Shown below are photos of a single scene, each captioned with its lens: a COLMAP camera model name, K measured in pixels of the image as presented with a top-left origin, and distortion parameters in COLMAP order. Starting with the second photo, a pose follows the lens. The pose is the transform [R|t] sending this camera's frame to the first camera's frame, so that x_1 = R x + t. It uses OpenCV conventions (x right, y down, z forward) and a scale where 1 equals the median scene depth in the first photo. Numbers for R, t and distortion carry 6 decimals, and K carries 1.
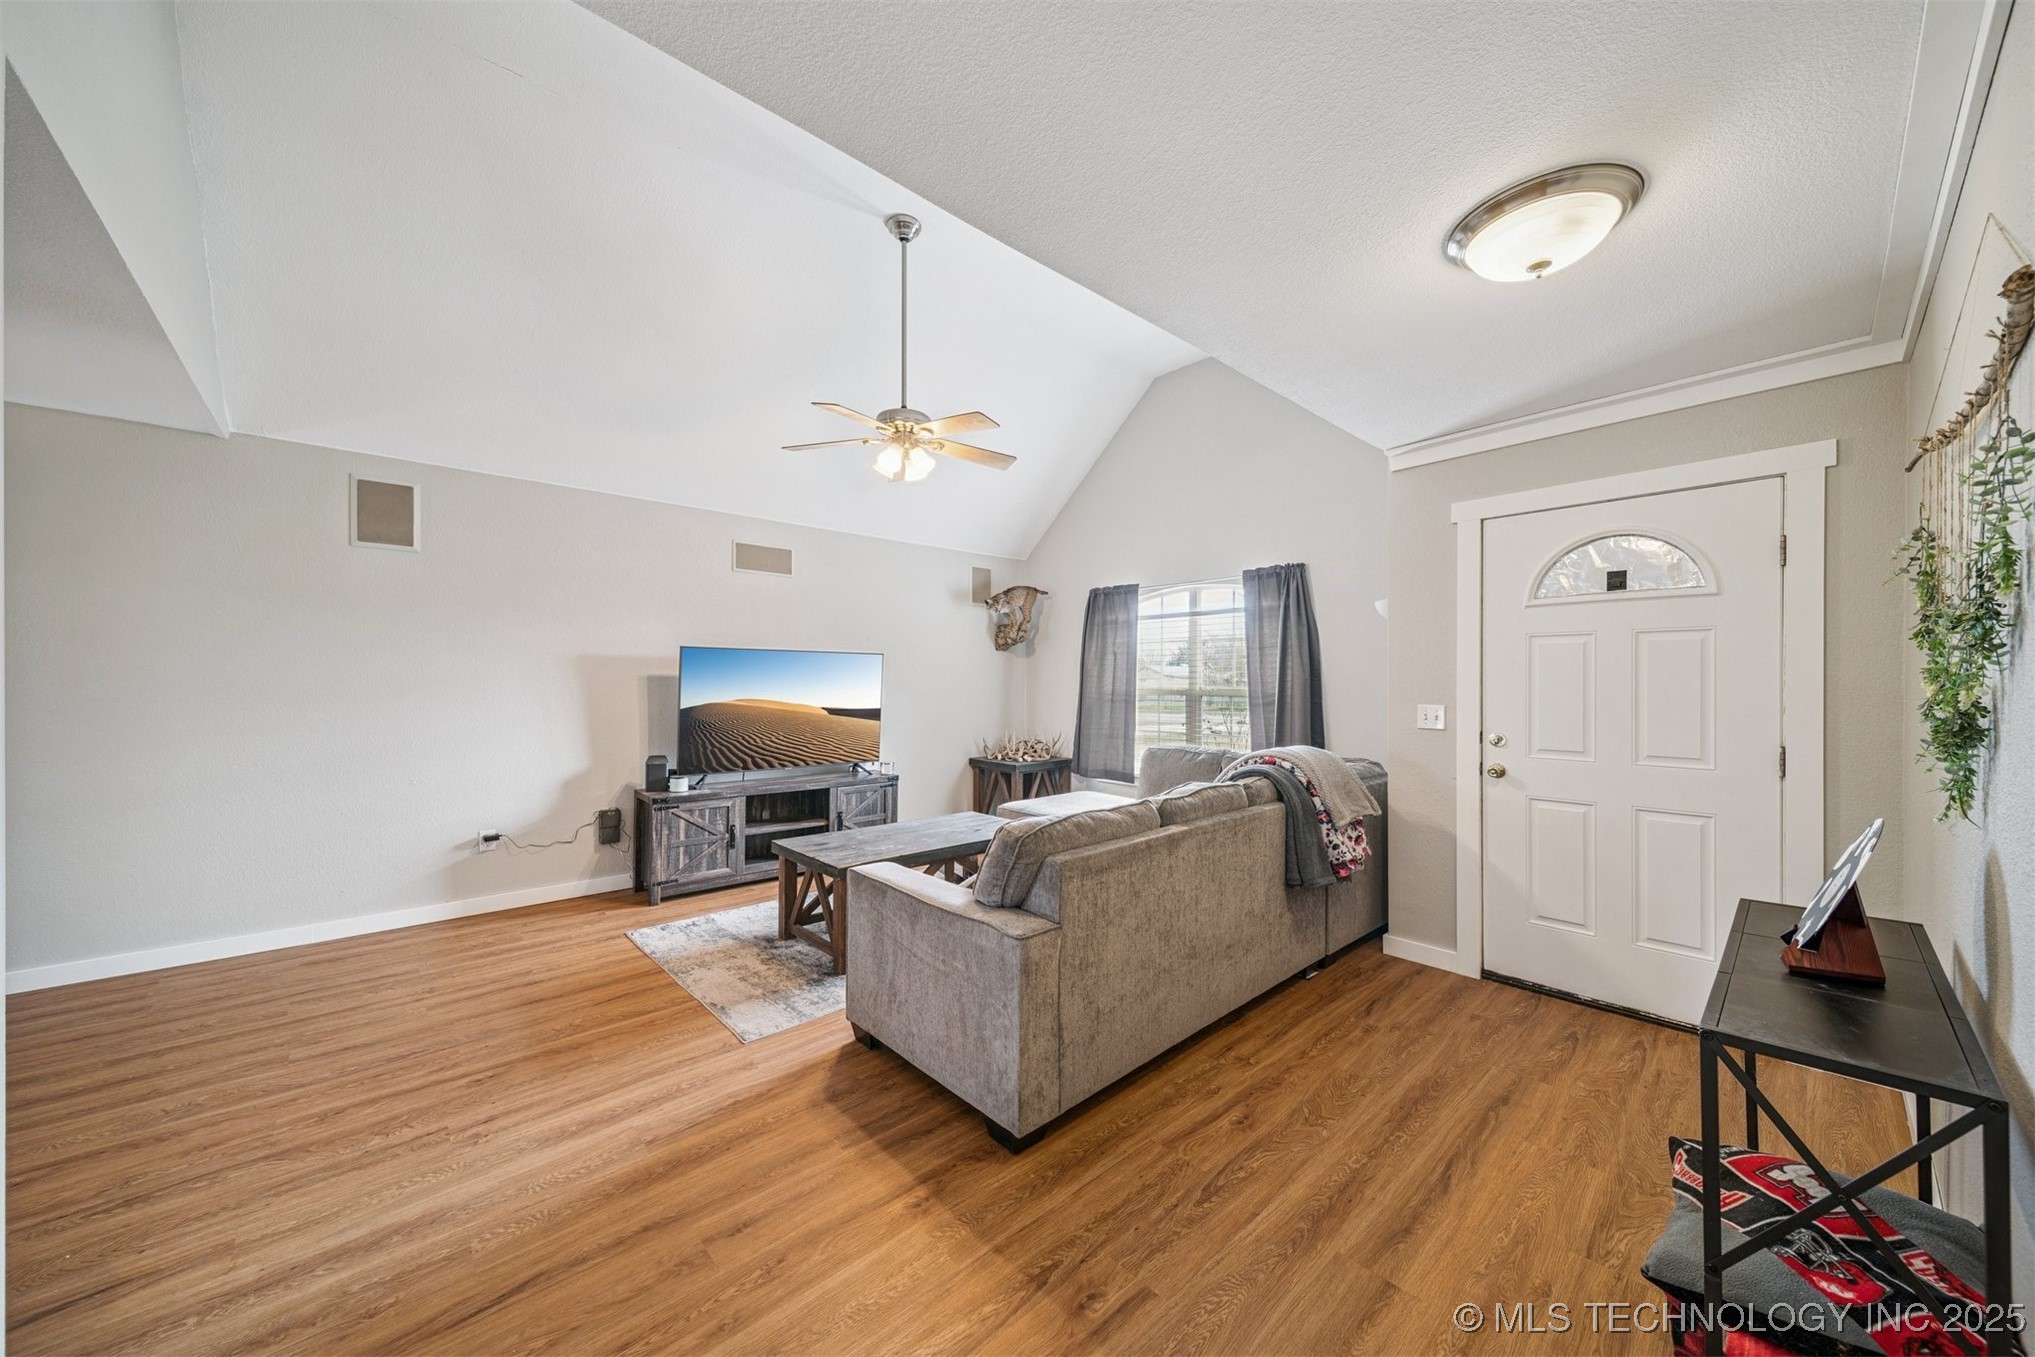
lens RADIAL K [[717.4, 0, 1017.9], [0, 717.4, 681.1], [0, 0, 1]] dist [0.007893, -0.000945]
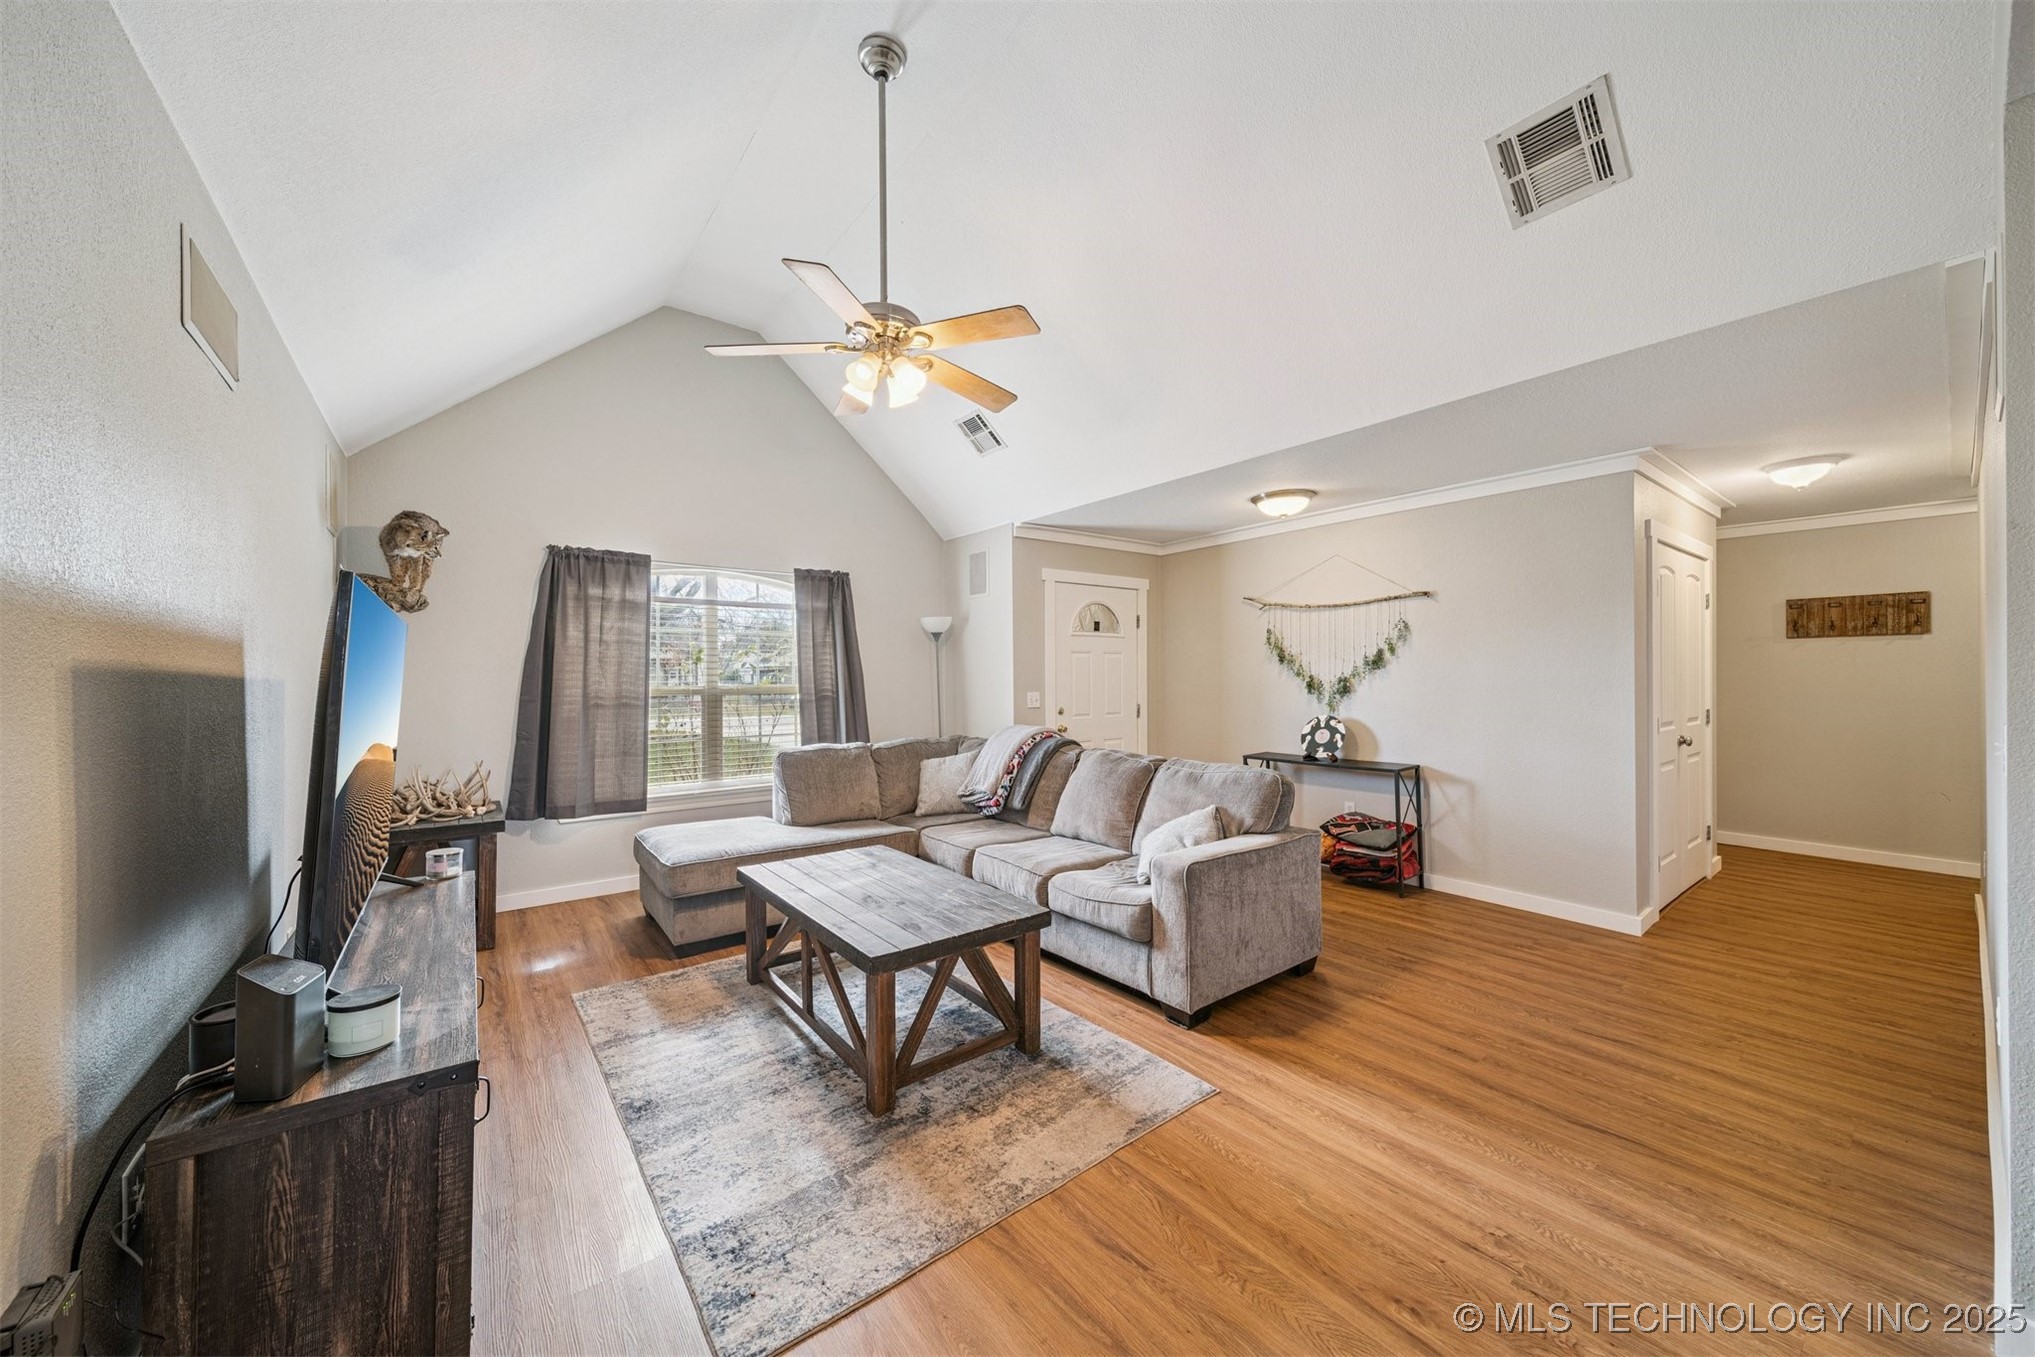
lens RADIAL K [[717.4, 0, 1015.6], [0, 717.4, 674.1], [0, 0, 1]] dist [0.007893, -0.000945]
pose [[0.081821, 0.000646, 0.996647, -1.018471], [0.004707, 0.999988, -0.001034, -0.004863], [-0.996636, 0.004776, 0.081817, 0.936181]]
